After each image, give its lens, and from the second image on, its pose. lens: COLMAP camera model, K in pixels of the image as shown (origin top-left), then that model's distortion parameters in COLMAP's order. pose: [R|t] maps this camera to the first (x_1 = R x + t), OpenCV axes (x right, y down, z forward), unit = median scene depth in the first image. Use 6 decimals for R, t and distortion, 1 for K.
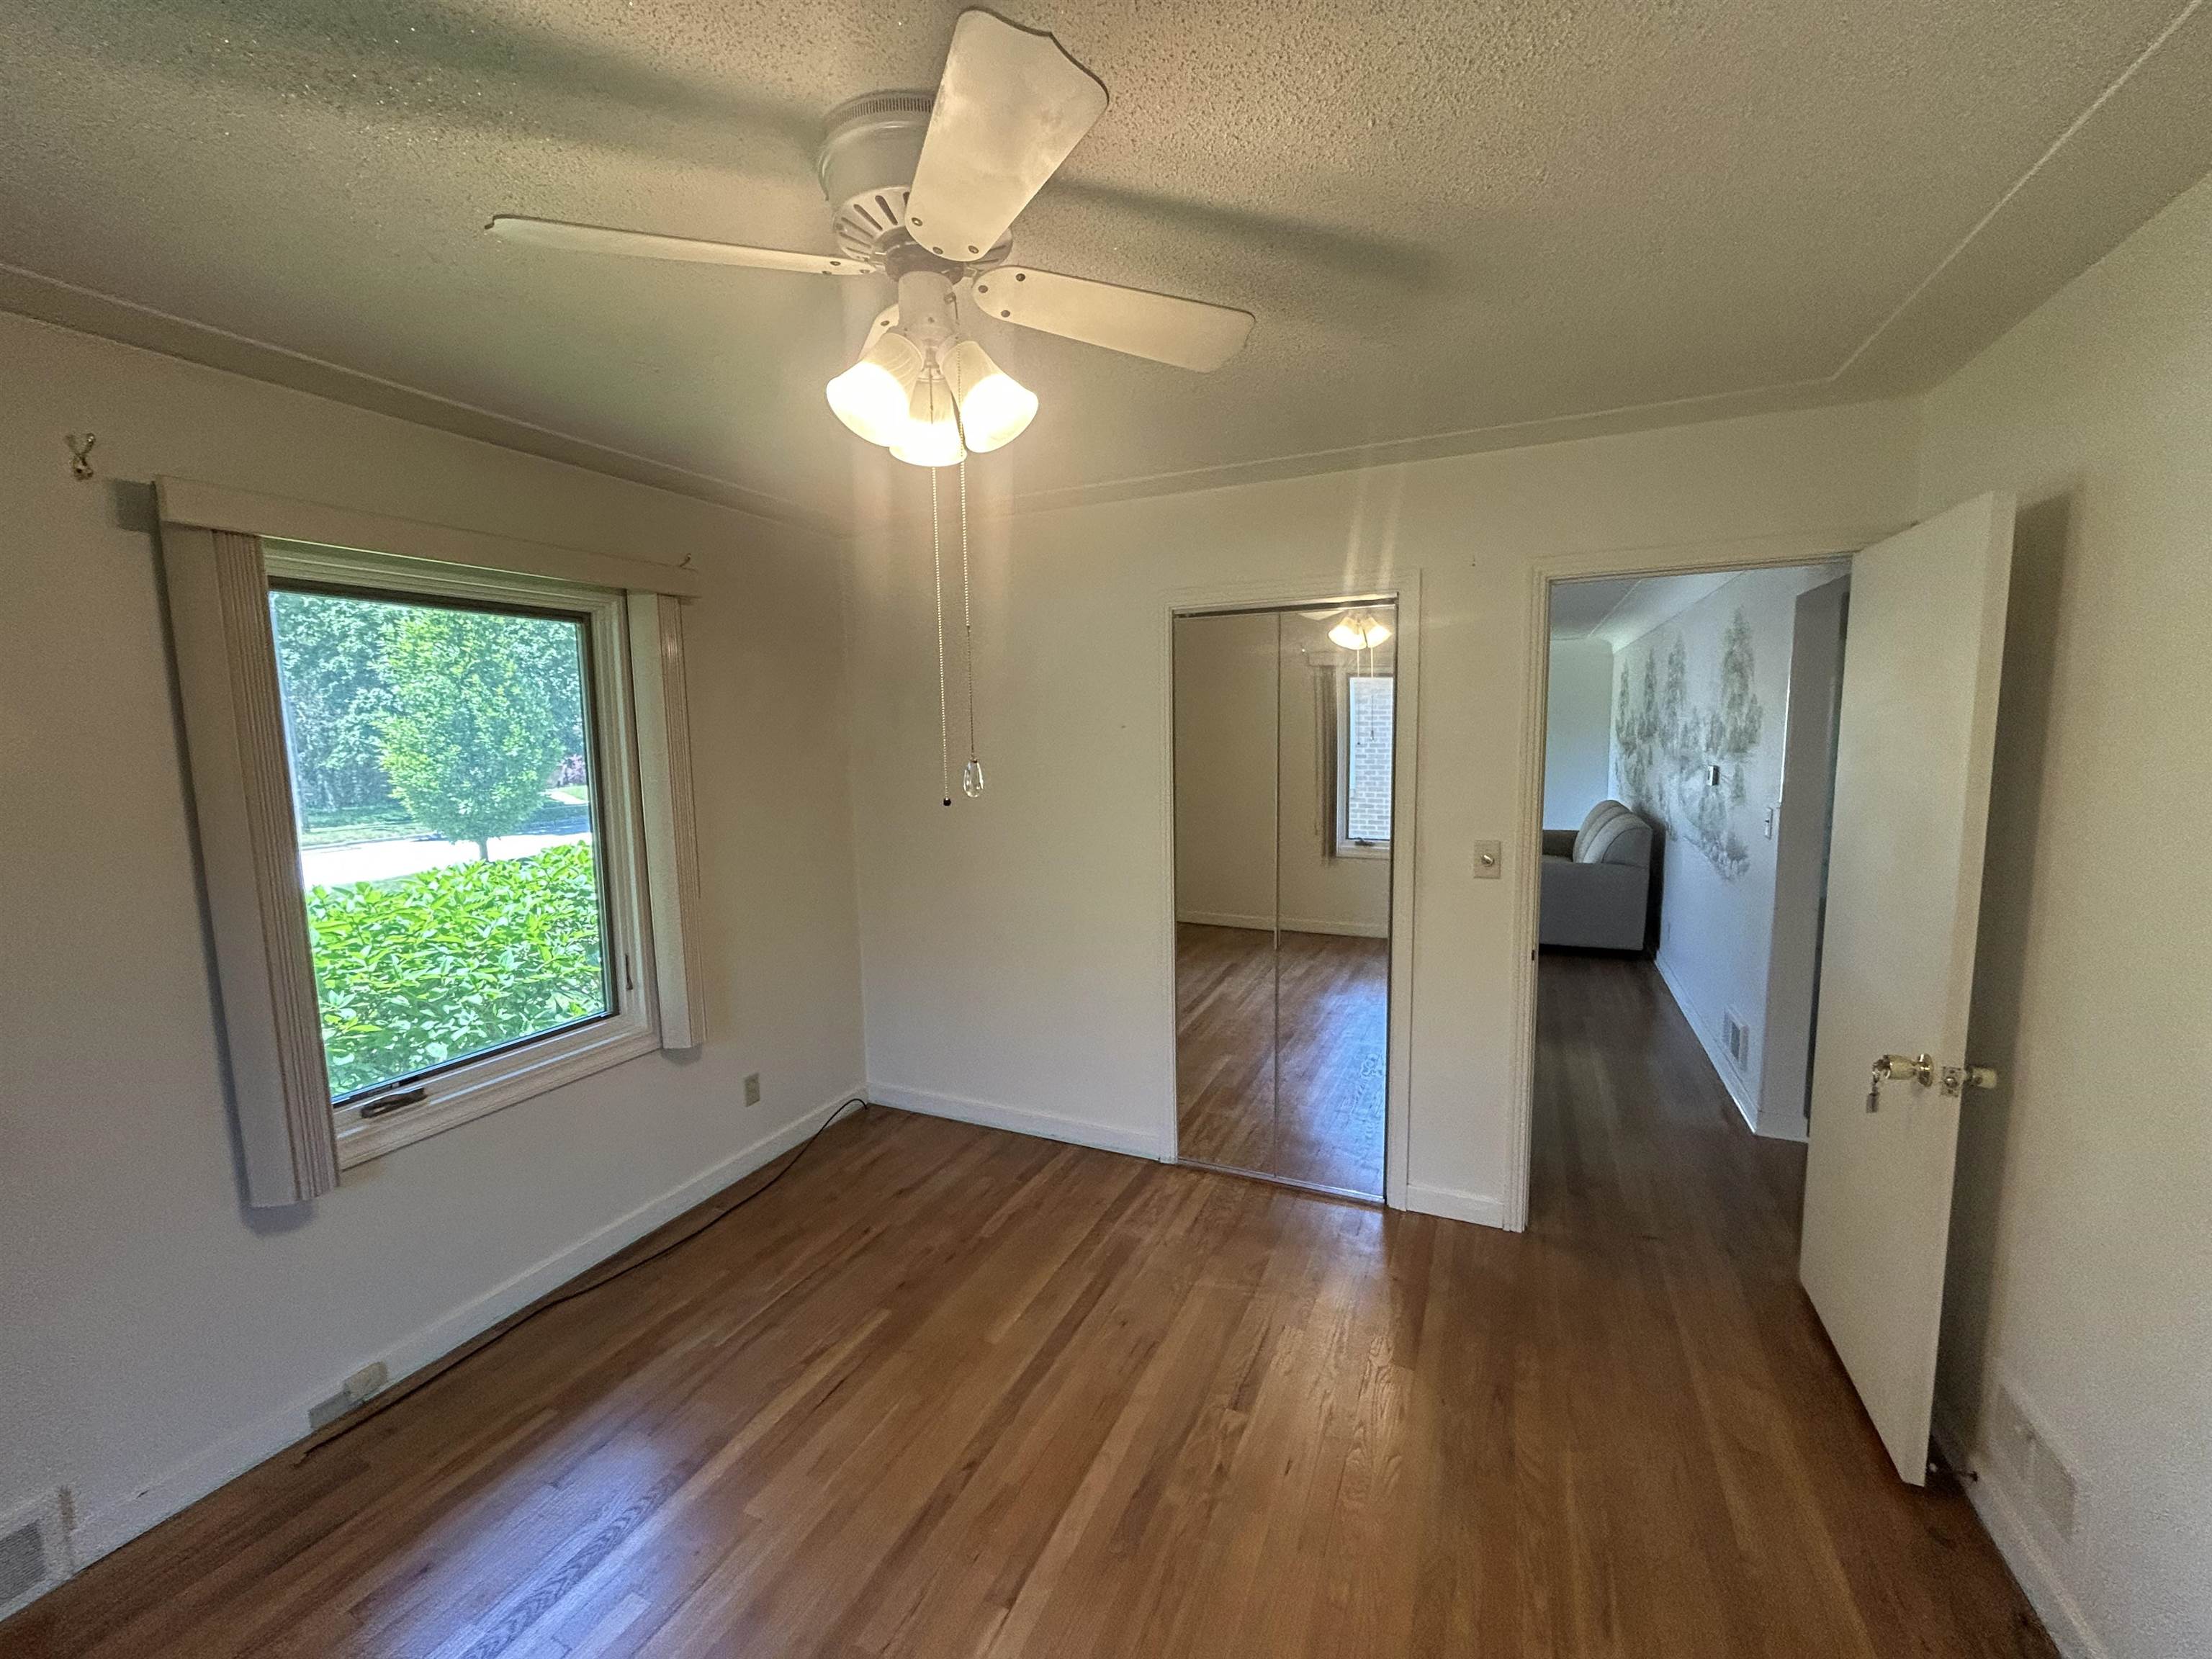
lens RADIAL K [[896.4, 0, 1103.2], [0, 896.4, 825.5], [0, 0, 1]] dist [0.001427, 0.000245]
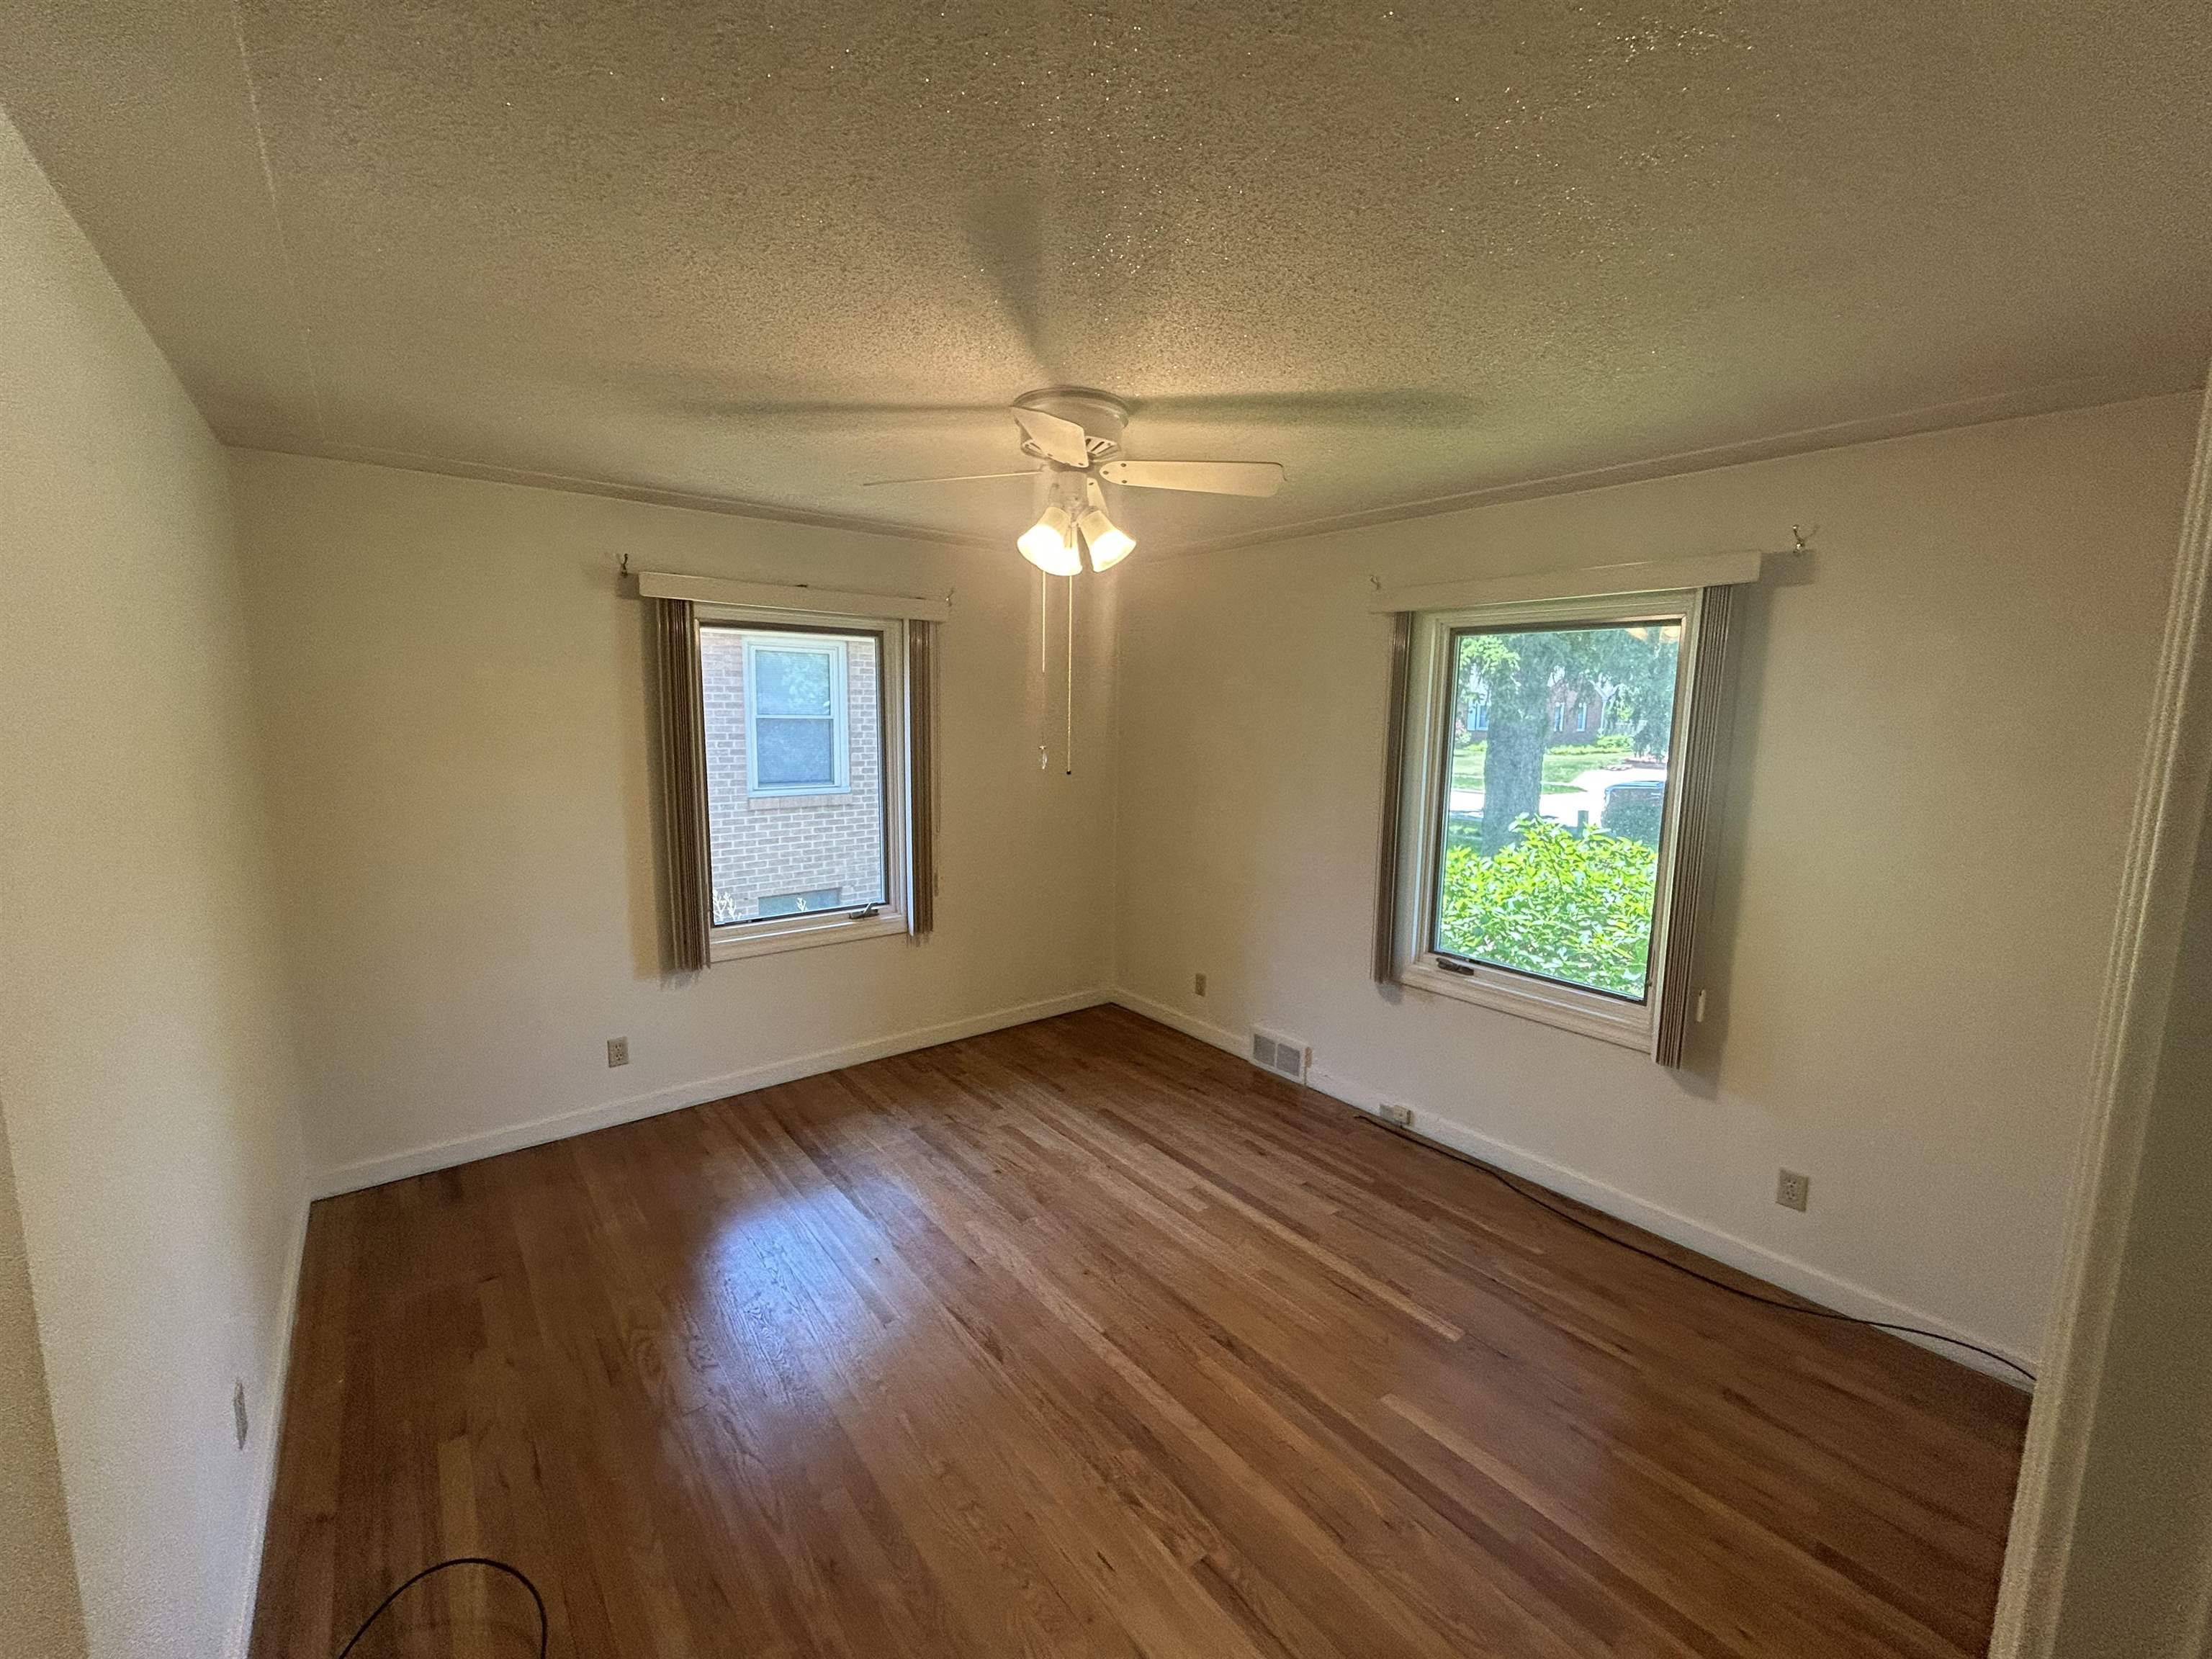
lens RADIAL K [[896.4, 0, 1103.2], [0, 896.4, 825.5], [0, 0, 1]] dist [0.001427, 0.000245]
pose [[-0.452976, 0.124996, -0.882717, 0.788640], [-0.110426, 0.974632, 0.194678, -0.153510], [0.884657, 0.185659, -0.427682, 1.082990]]
